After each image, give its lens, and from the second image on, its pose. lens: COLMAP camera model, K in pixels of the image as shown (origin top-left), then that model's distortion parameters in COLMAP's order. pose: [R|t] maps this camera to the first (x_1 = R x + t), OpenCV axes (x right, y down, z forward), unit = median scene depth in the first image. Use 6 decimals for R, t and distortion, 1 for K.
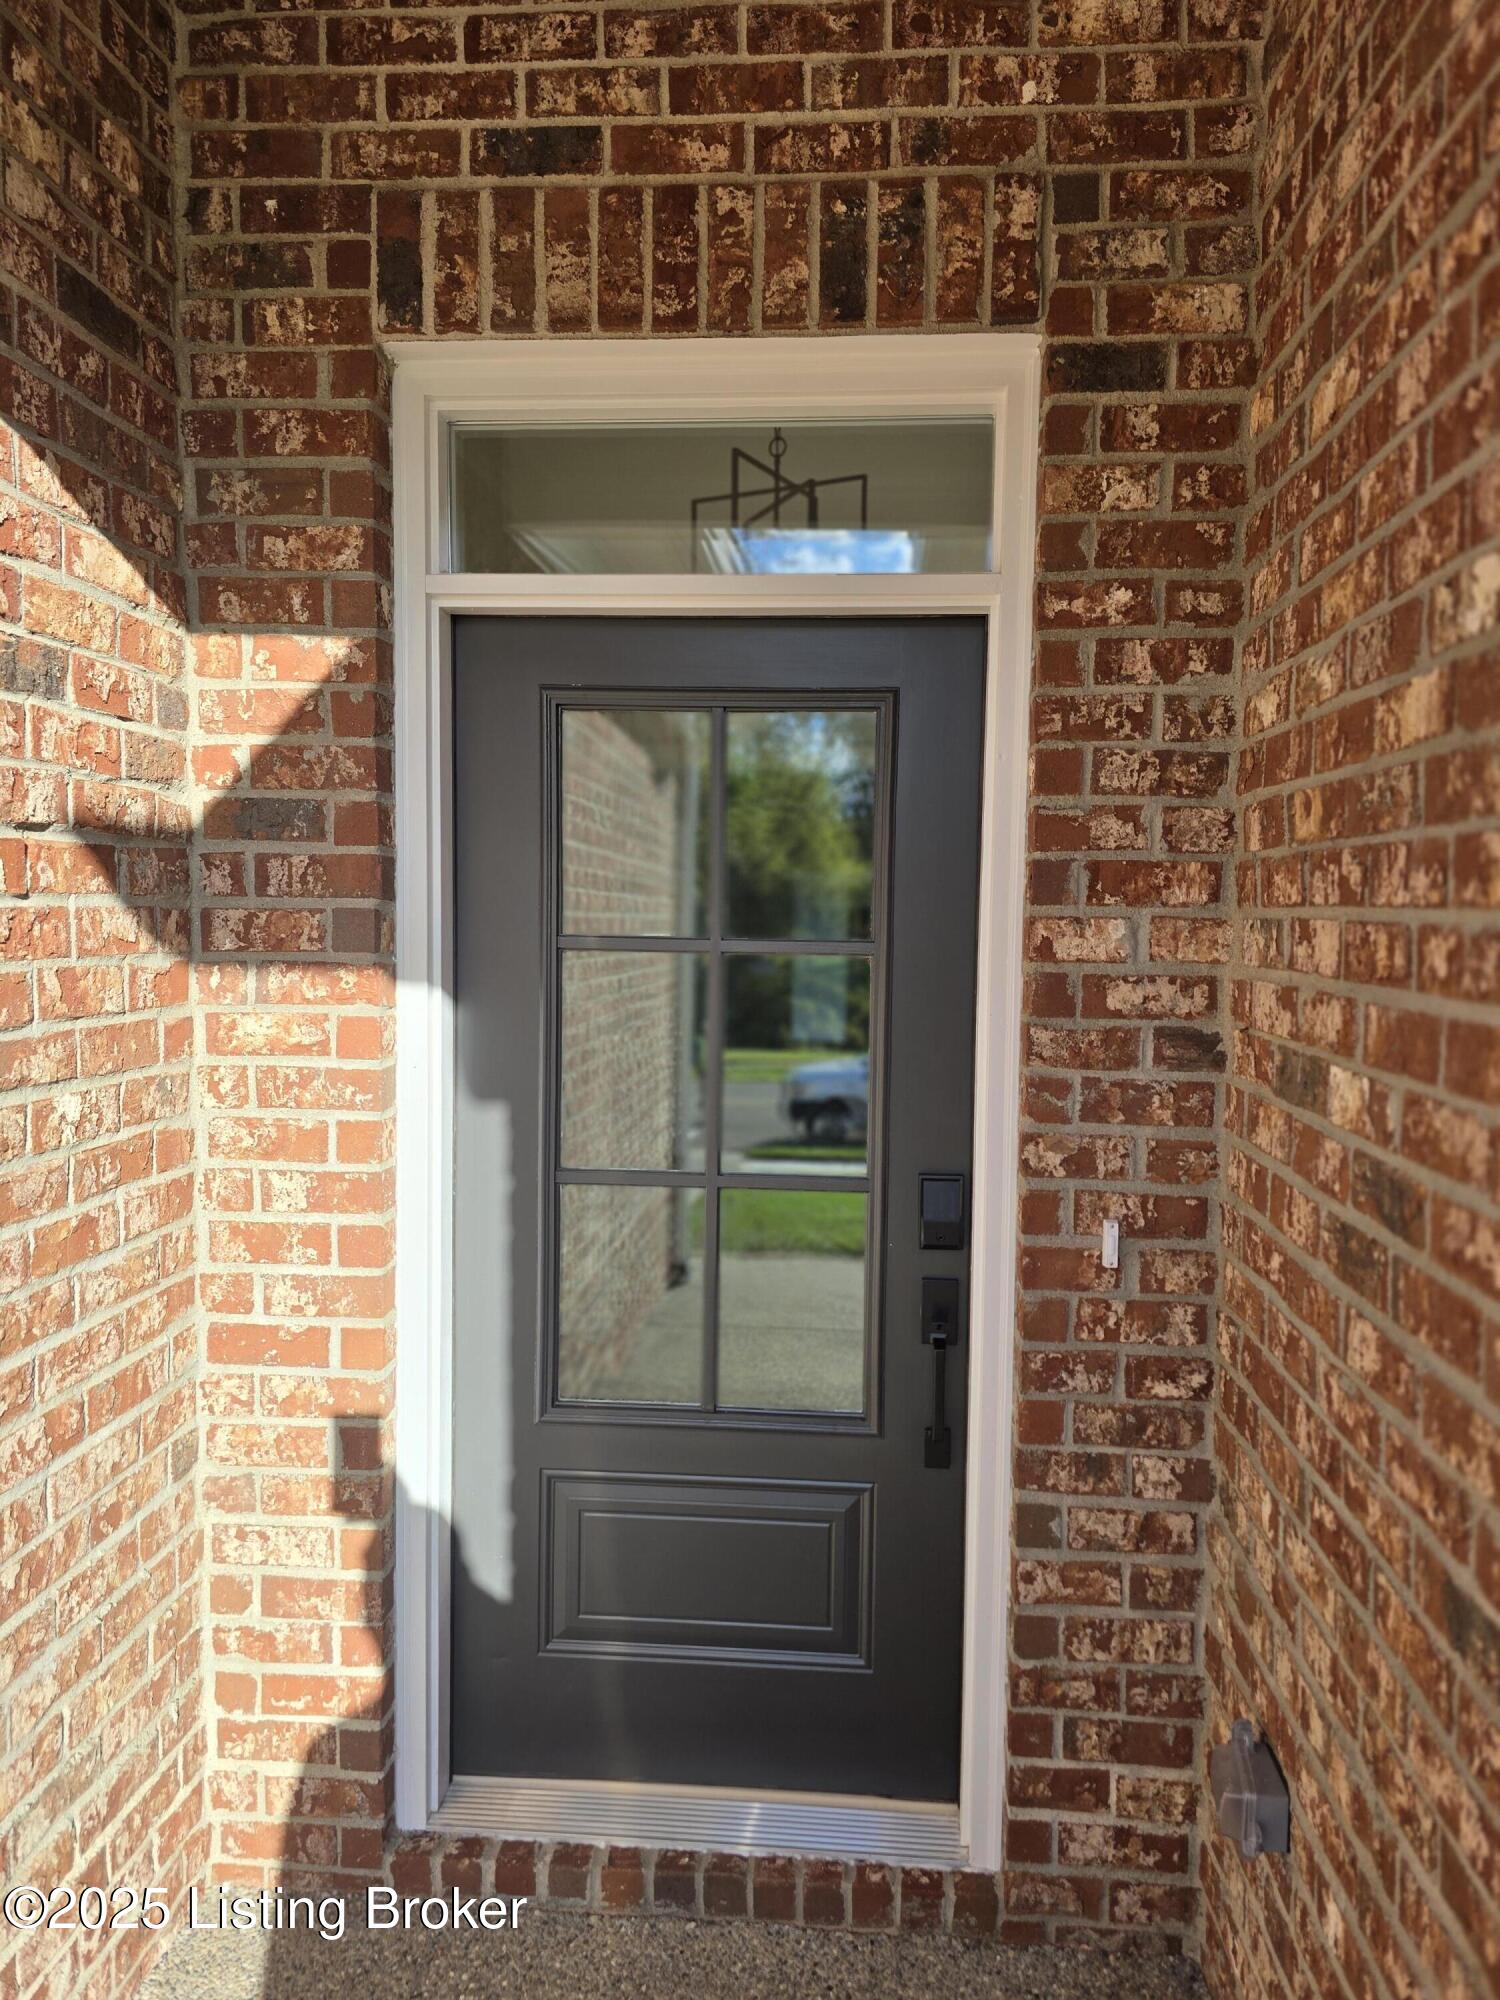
lens RADIAL K [[1350.5, 0, 747.4], [0, 1350.5, 999.4], [0, 0, 1]] dist [0.074294, -0.073872]
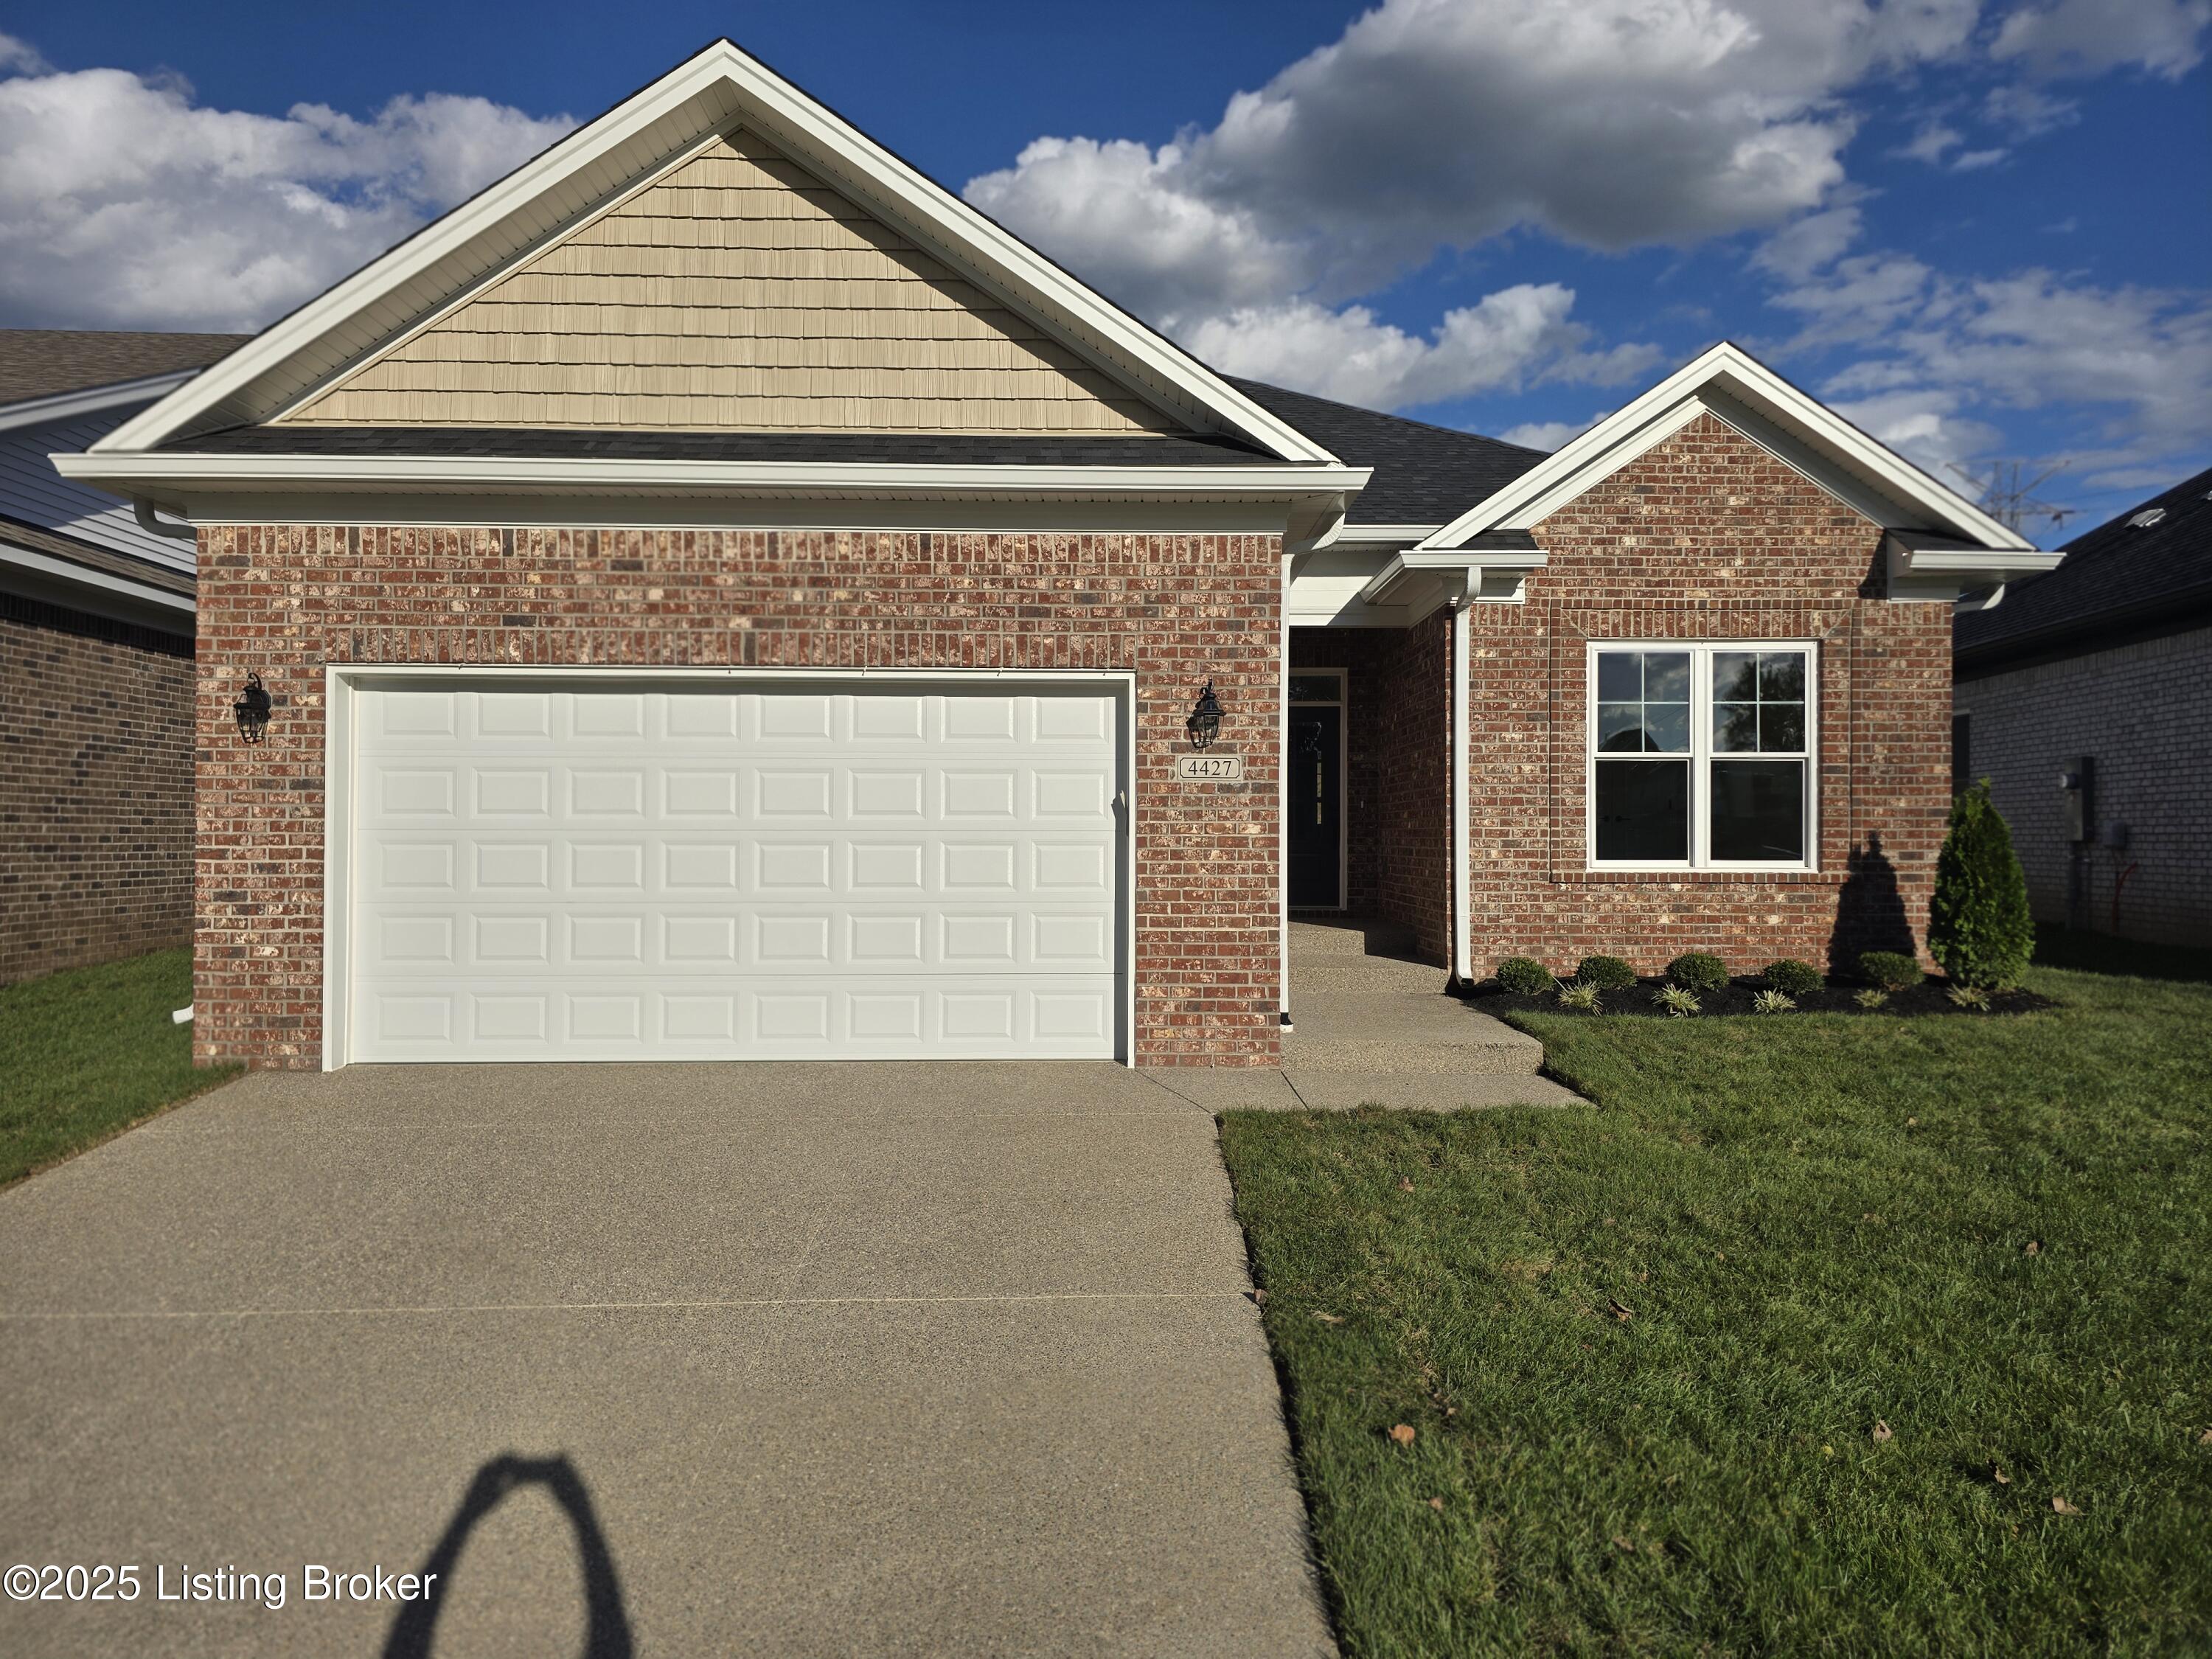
lens RADIAL K [[1493.6, 0, 1113.9], [0, 1493.6, 823.9], [0, 0, 1]] dist [0.074294, -0.073872]
pose [[0.996112, -0.013369, 0.087078, -1.518985], [0.019267, 0.997550, -0.067258, 0.721403], [-0.085966, 0.068675, 0.993928, -5.918831]]
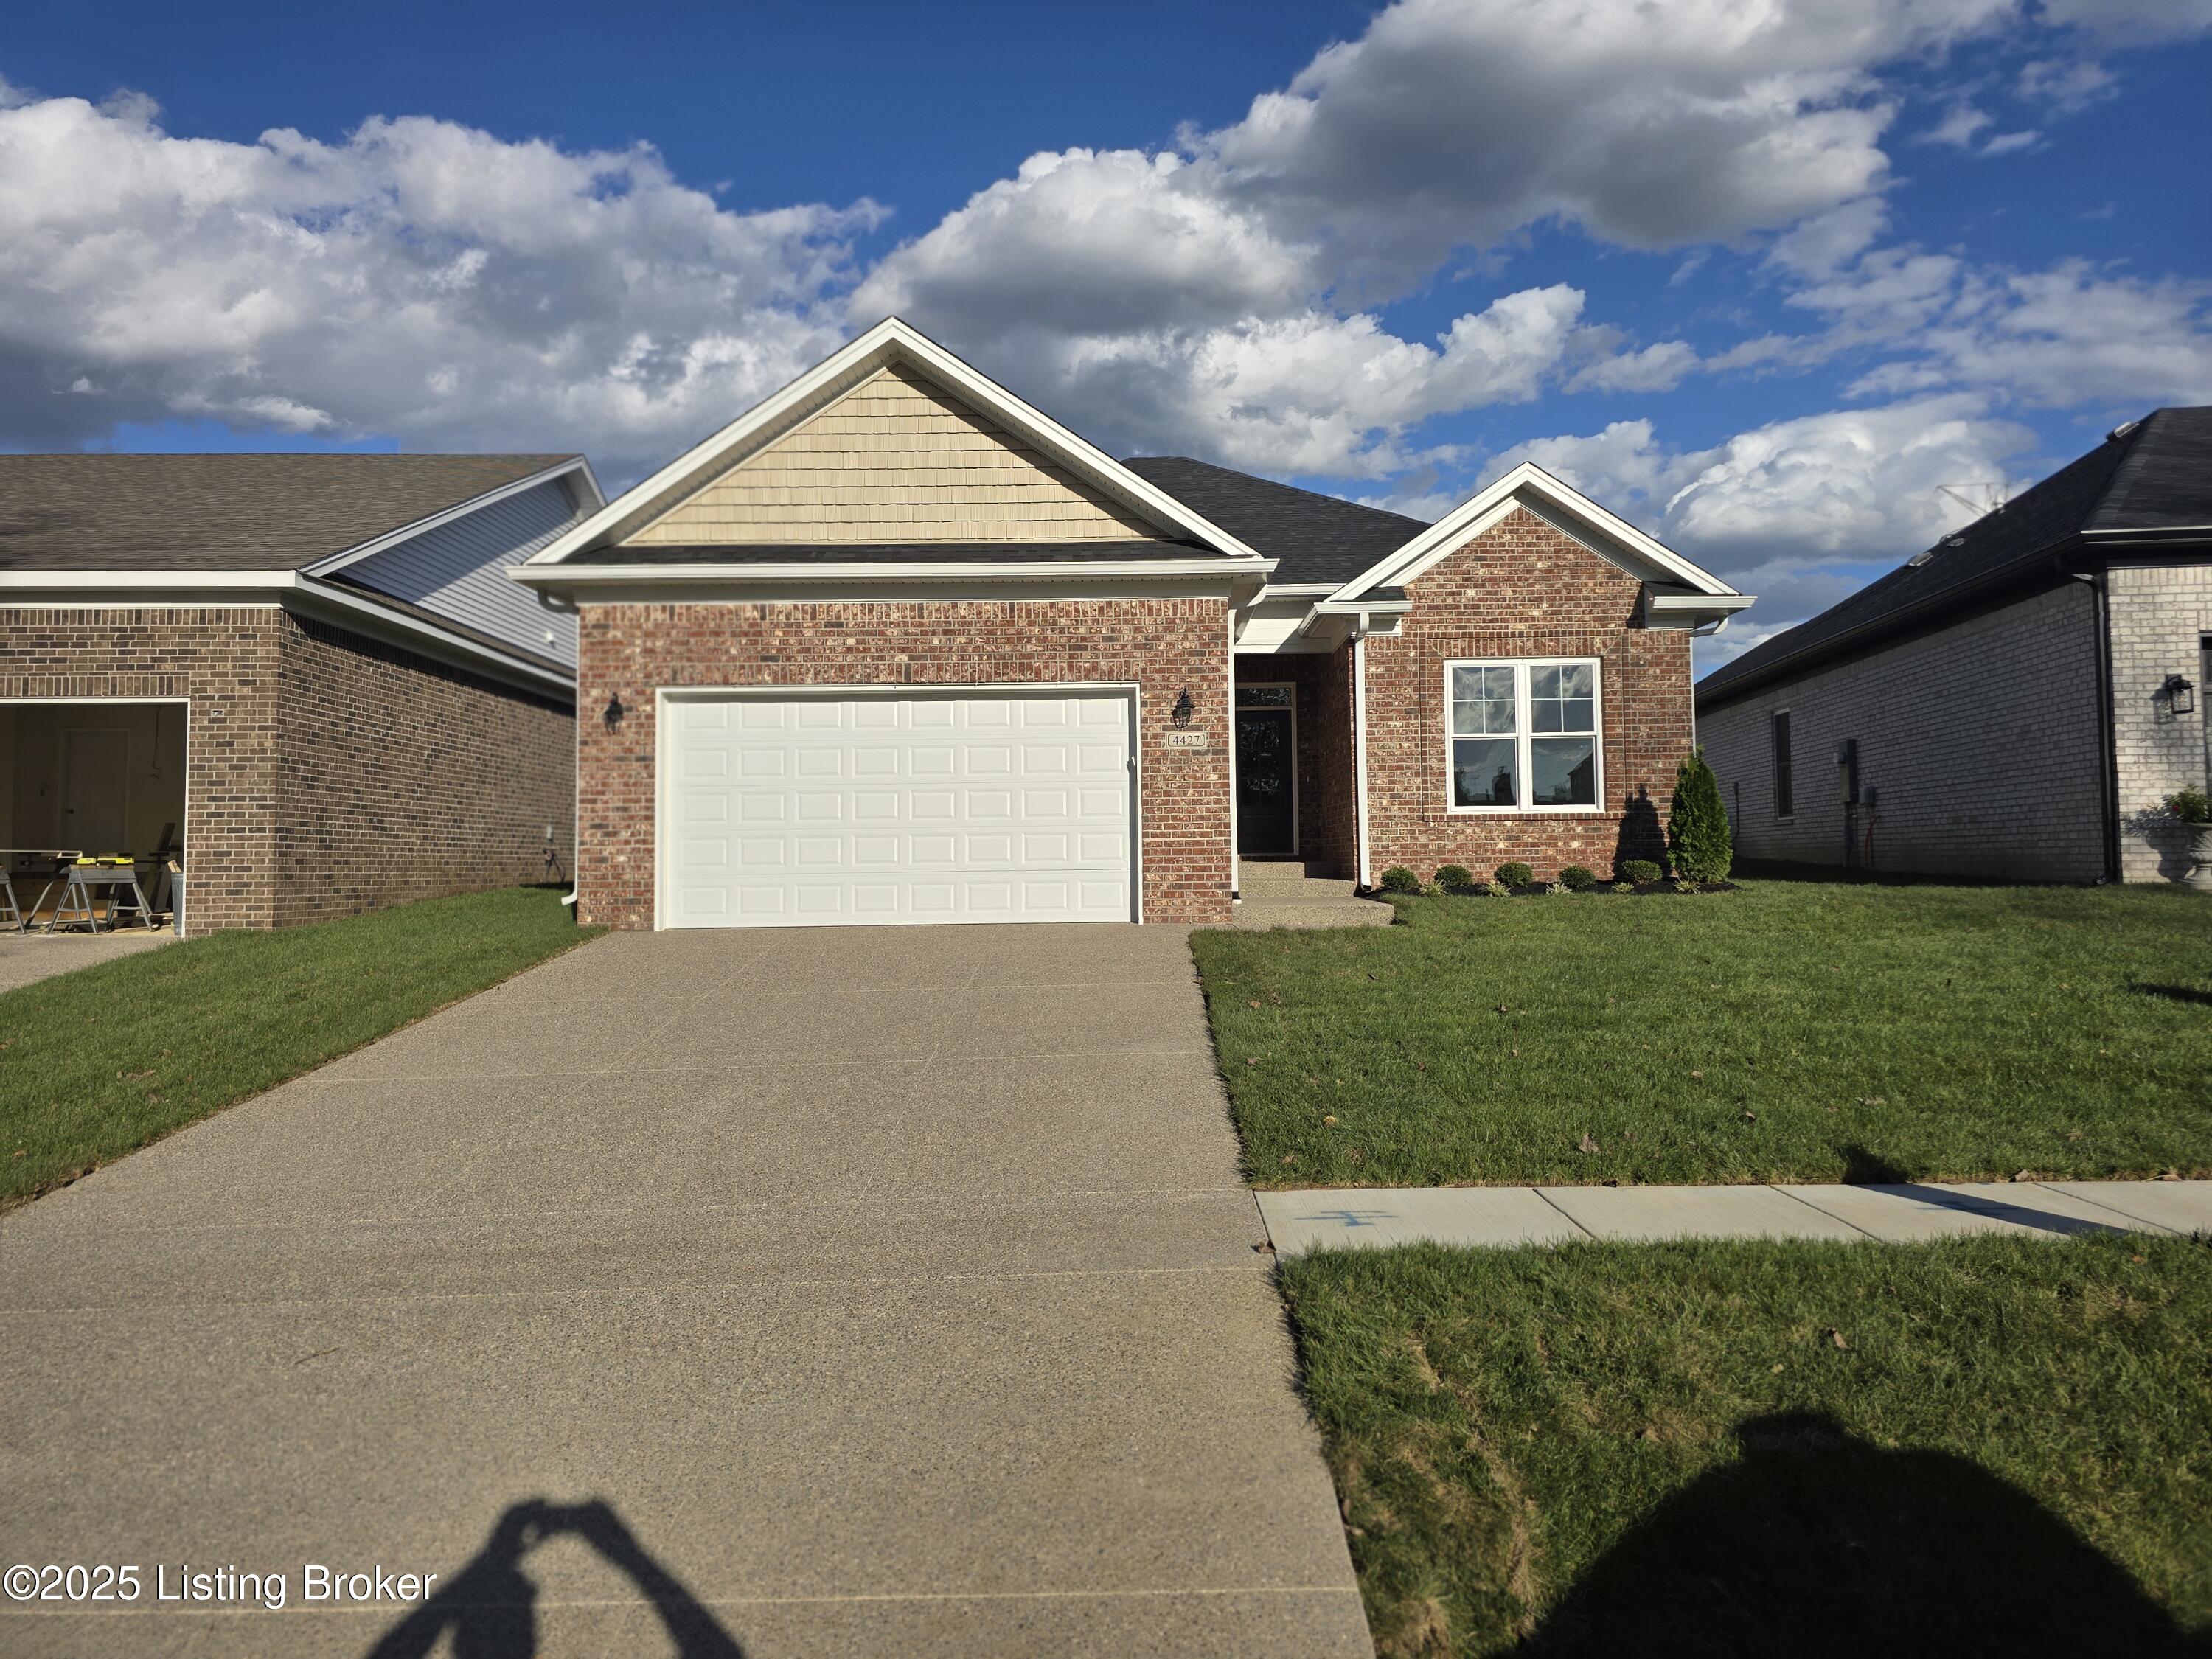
lens RADIAL K [[1493.6, 0, 1096.3], [0, 1493.6, 793.6], [0, 0, 1]] dist [0.074294, -0.073872]
pose [[0.997826, -0.025064, 0.060951, -1.732858], [0.031521, 0.993717, -0.107388, 1.288783], [-0.057876, 0.109076, 0.992347, -8.707020]]
